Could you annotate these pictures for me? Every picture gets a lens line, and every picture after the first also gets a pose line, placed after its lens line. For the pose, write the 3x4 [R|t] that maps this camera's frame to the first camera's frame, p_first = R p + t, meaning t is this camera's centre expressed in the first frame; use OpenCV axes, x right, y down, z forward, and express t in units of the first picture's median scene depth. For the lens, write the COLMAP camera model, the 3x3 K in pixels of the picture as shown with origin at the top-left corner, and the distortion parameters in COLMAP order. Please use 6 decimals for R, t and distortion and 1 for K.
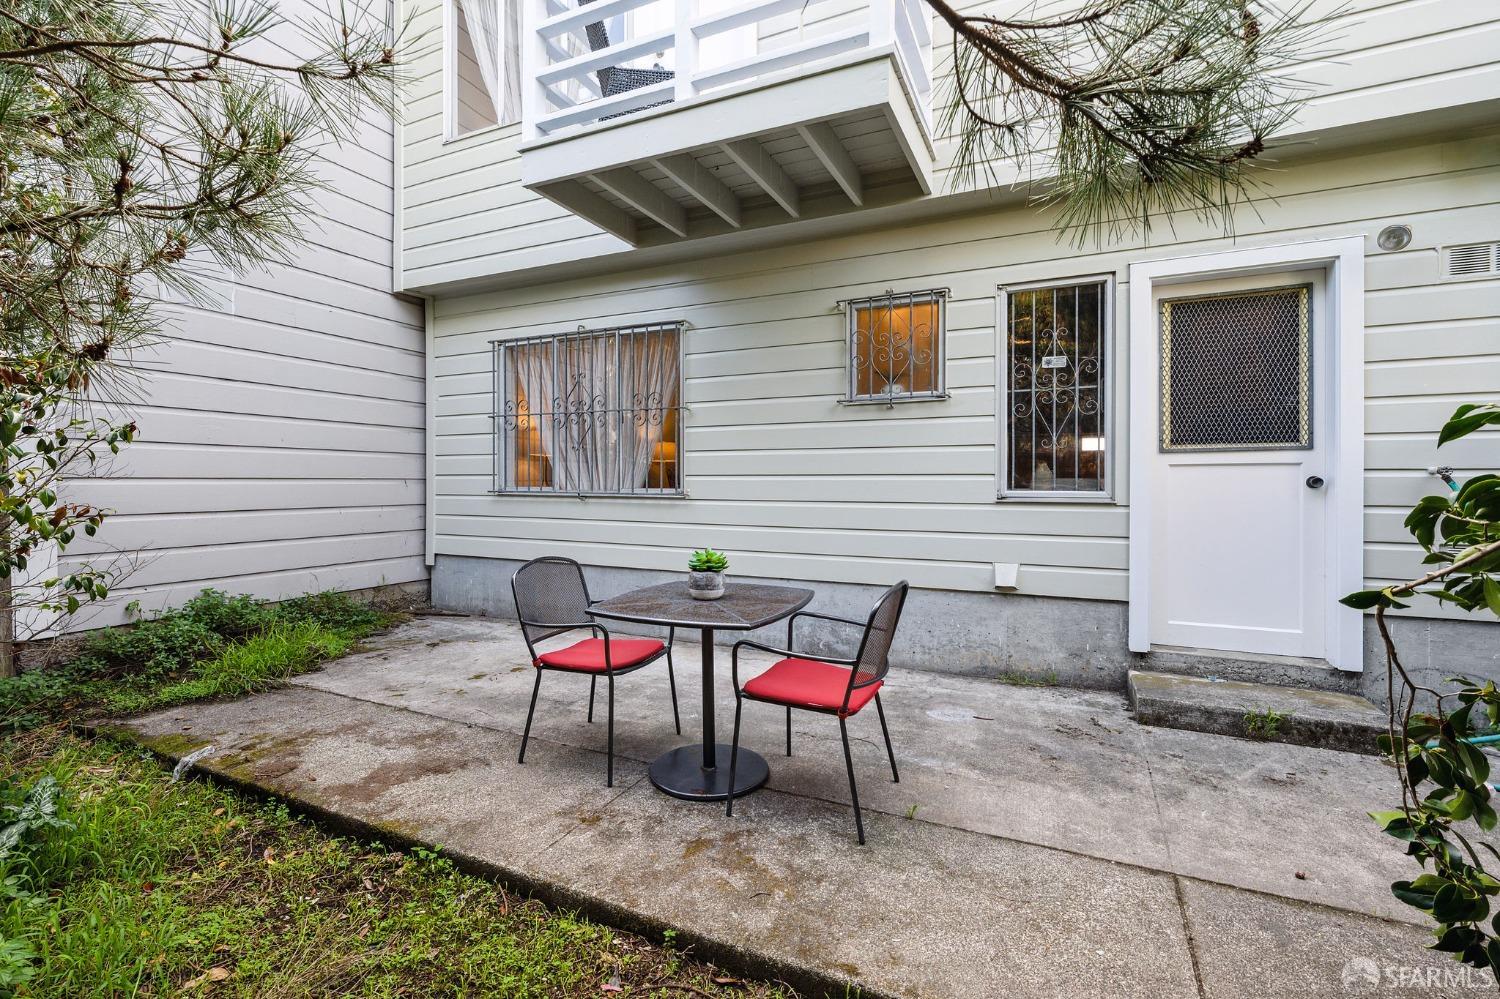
lens RADIAL K [[673.4, 0, 748.9], [0, 673.4, 485.6], [0, 0, 1]] dist [0.001655, -0.000063]
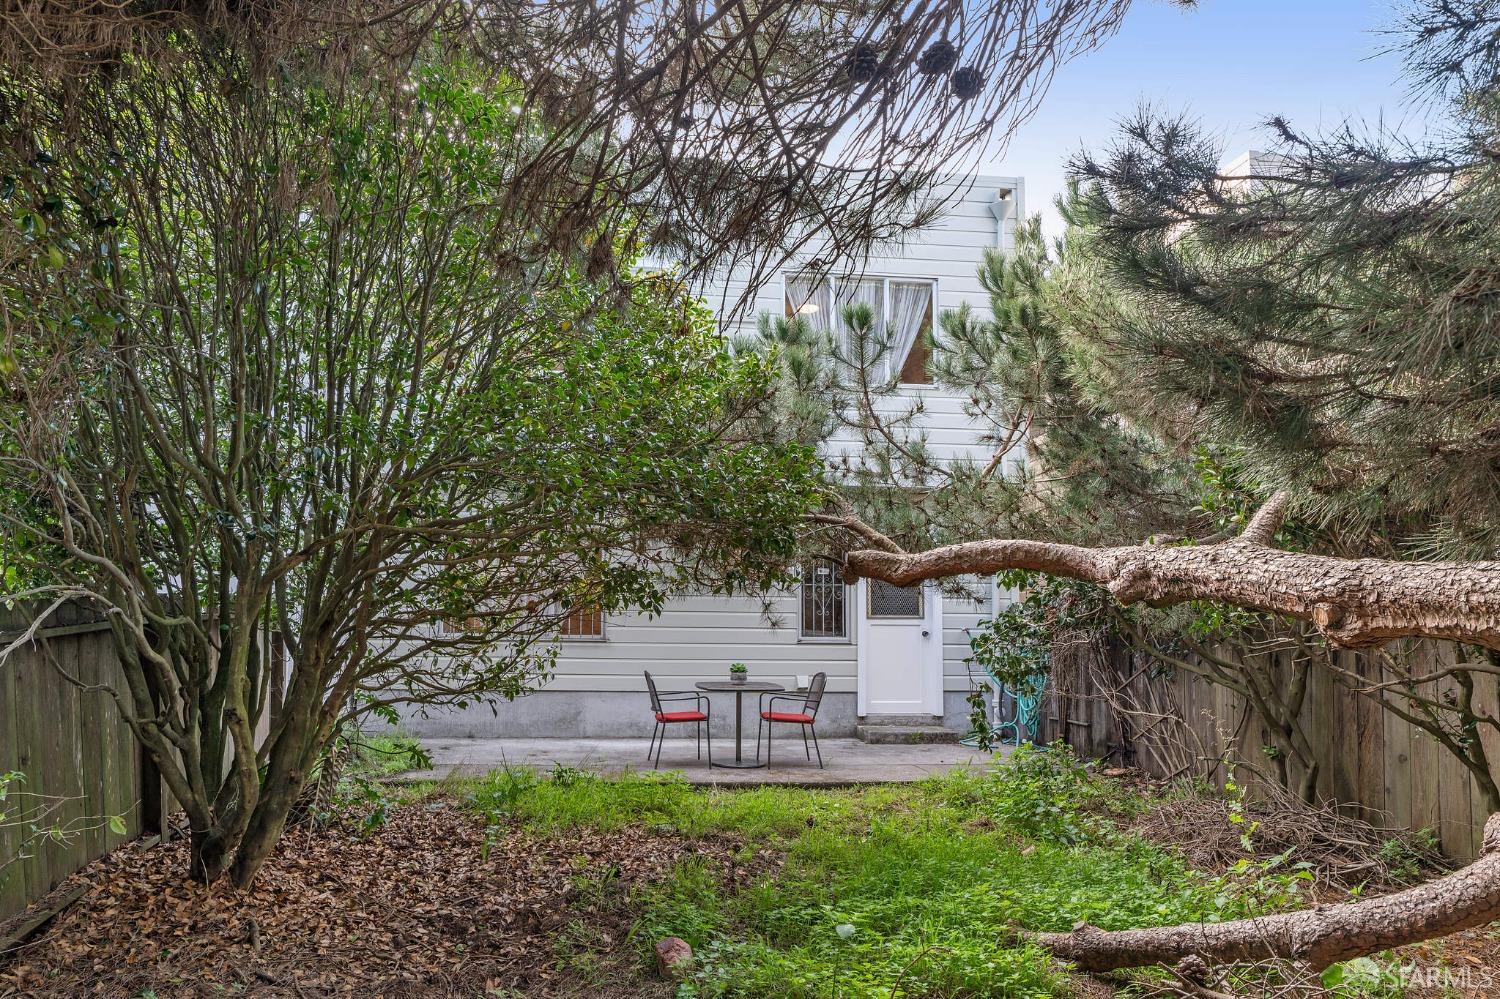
lens RADIAL K [[1011.7, 0, 661.1], [0, 1011.7, 553.1], [0, 0, 1]] dist [-0.000318, -0.000884]
pose [[0.857963, 0.046644, 0.511589, -1.513824], [-0.006585, 0.996786, -0.079839, 0.001884], [-0.513669, 0.065130, 0.855513, -1.326570]]
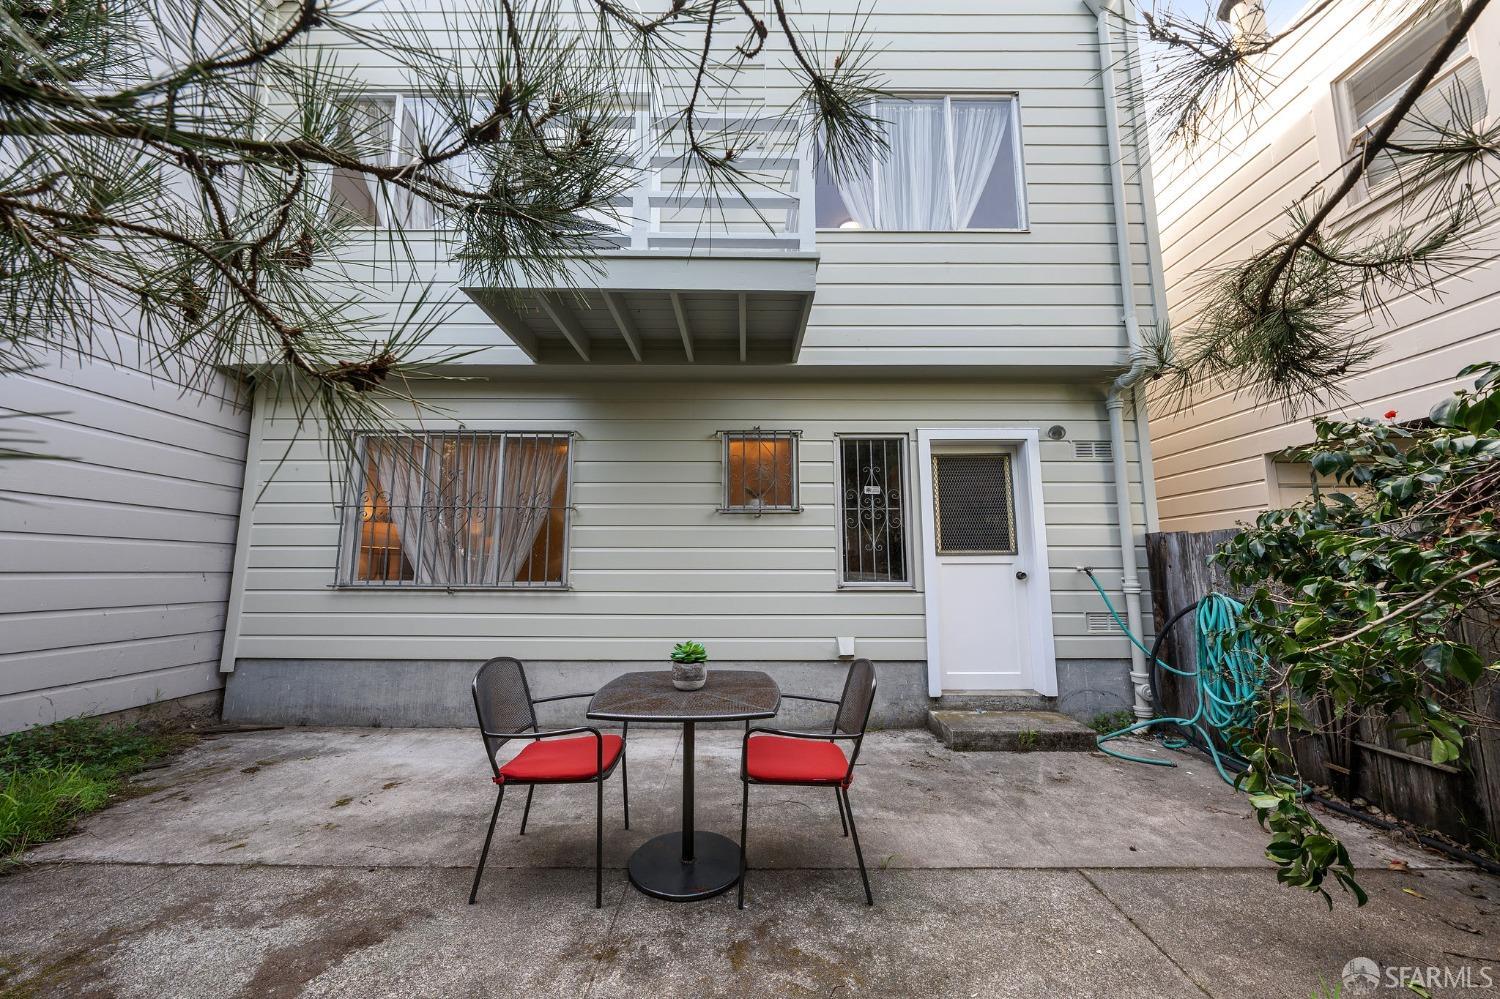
lens RADIAL K [[518.8, 0, 746.4], [0, 518.8, 505.0], [0, 0, 1]] dist [-0.002150, 0.000621]
pose [[0.905092, 0.054062, 0.421764, -0.254690], [0.002563, 0.991173, -0.132548, -0.008288], [-0.425207, 0.121049, 0.896965, 0.141636]]
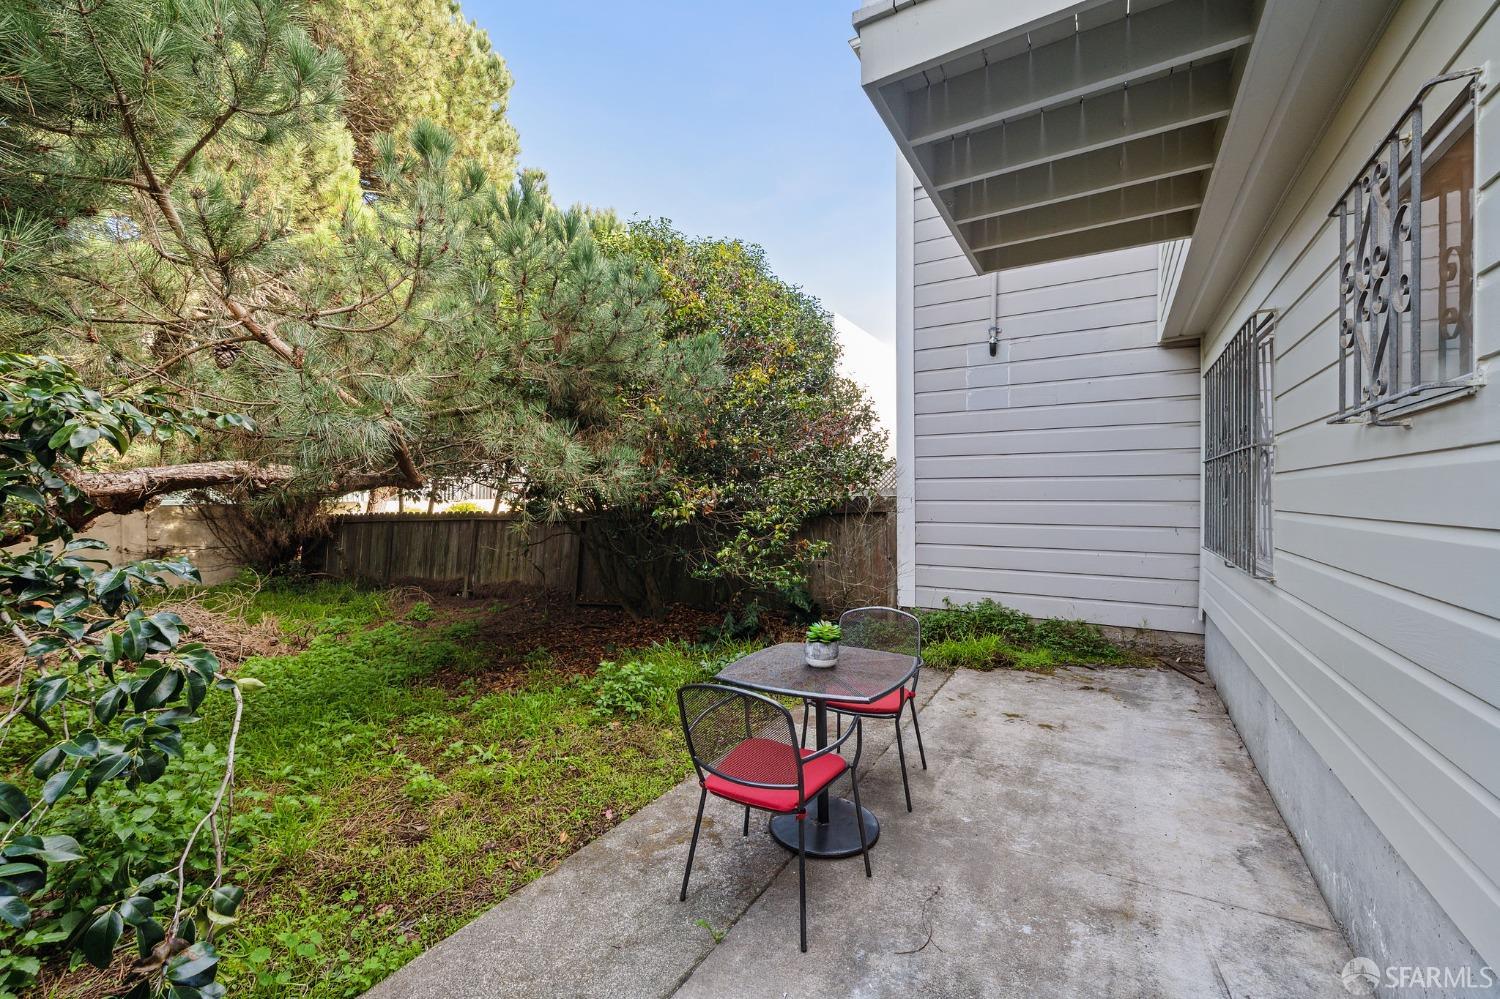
lens RADIAL K [[607.6, 0, 743.5], [0, 607.6, 496.1], [0, 0, 1]] dist [-0.000760, -0.000086]
pose [[-0.111190, -0.002611, -0.993796, 0.696378], [-0.005327, 0.999984, -0.002031, -0.077783], [0.993785, 0.005068, -0.111202, 0.732796]]
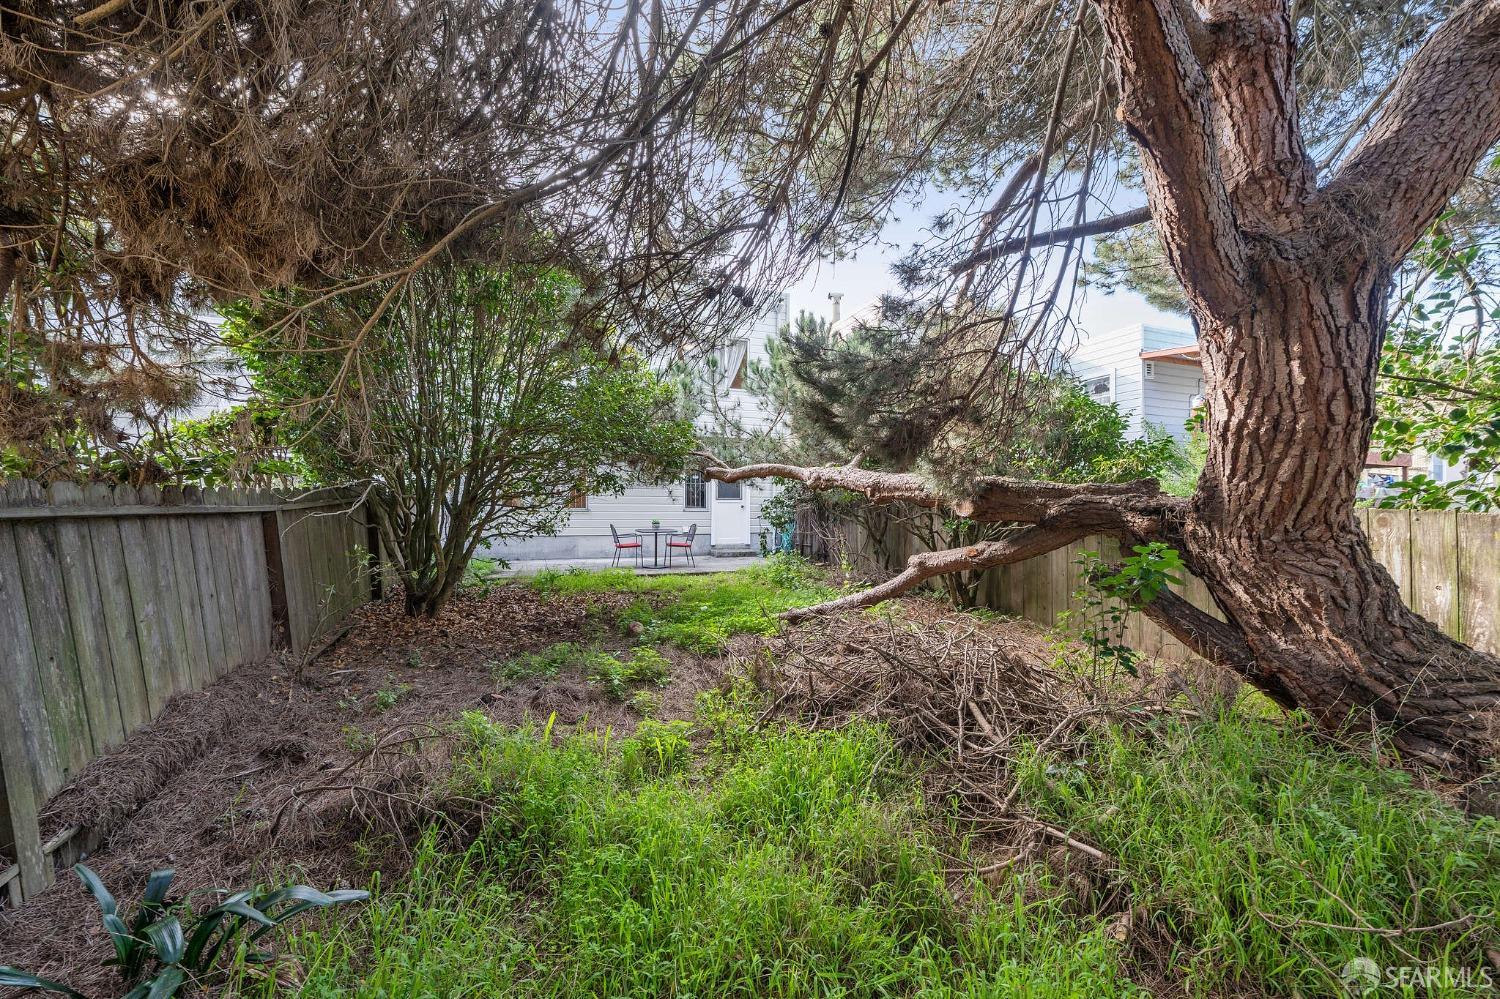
lens RADIAL K [[518.8, 0, 746.4], [0, 518.8, 505.0], [0, 0, 1]] dist [-0.002150, 0.000621]
pose [[0.699407, 0.005235, 0.714704, -1.650976], [0.002680, 0.999947, -0.009947, 0.019290], [-0.714719, 0.008872, 0.699356, -1.488082]]
